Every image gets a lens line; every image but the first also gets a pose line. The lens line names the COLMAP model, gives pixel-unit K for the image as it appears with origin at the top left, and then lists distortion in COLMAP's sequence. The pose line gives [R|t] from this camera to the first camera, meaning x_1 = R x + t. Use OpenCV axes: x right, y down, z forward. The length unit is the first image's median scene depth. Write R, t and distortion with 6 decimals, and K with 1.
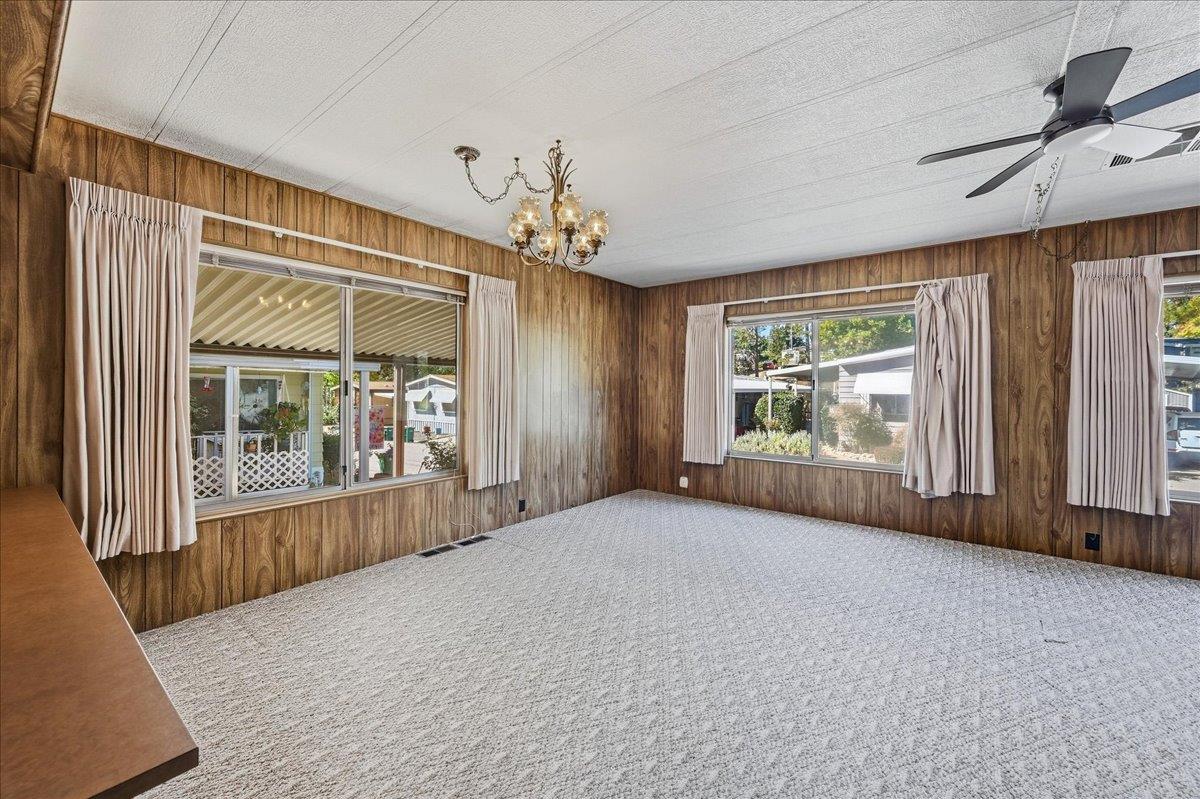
lens RADIAL K [[476.5, 0, 600.2], [0, 476.5, 391.5], [0, 0, 1]] dist [-0.000448, -0.000105]
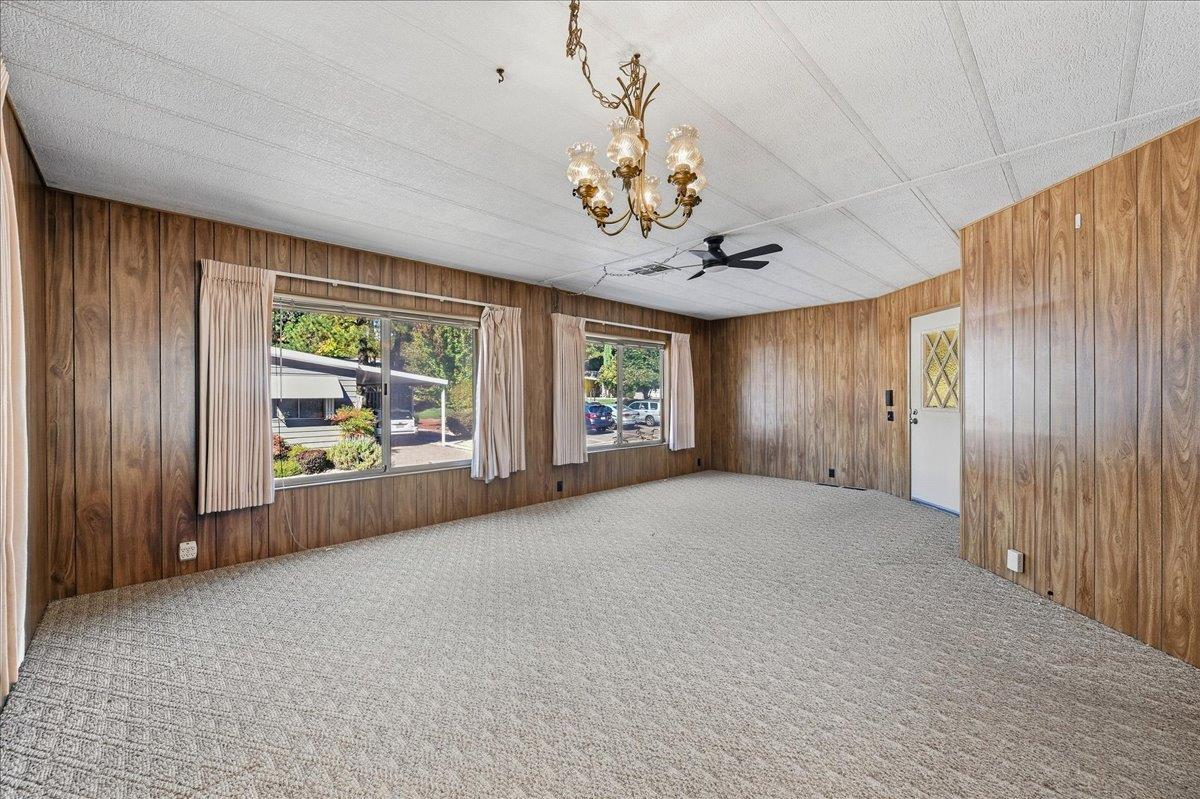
lens RADIAL K [[474.6, 0, 601.5], [0, 474.6, 397.1], [0, 0, 1]] dist [-0.000761, -0.000337]
pose [[0.120545, -0.011764, 0.992638, -0.443794], [0.009101, 0.999901, 0.010745, -0.004954], [-0.992666, 0.007739, 0.120640, 0.524028]]
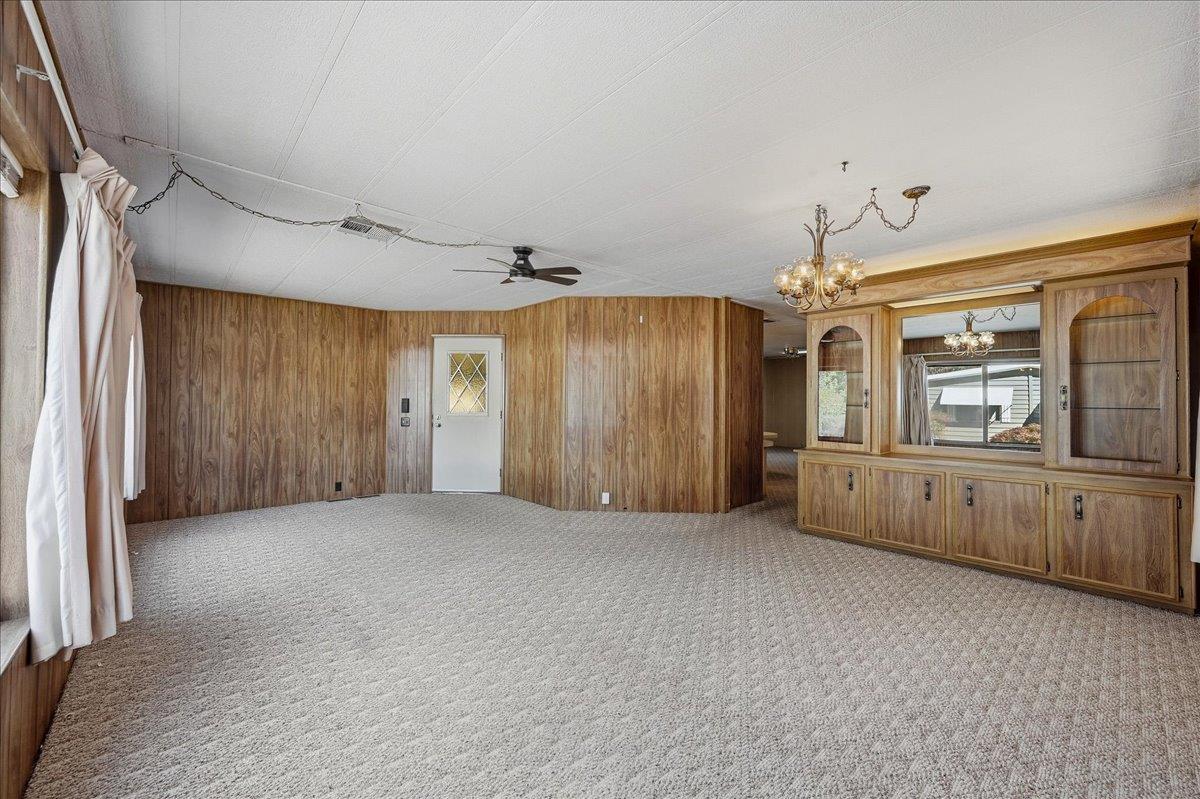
lens RADIAL K [[474.6, 0, 601.5], [0, 474.6, 397.1], [0, 0, 1]] dist [-0.000761, -0.000337]
pose [[-0.987095, -0.011637, 0.159710, 0.143596], [-0.012507, 0.999912, -0.004444, -0.008286], [-0.159644, -0.006384, -0.987154, 1.237047]]
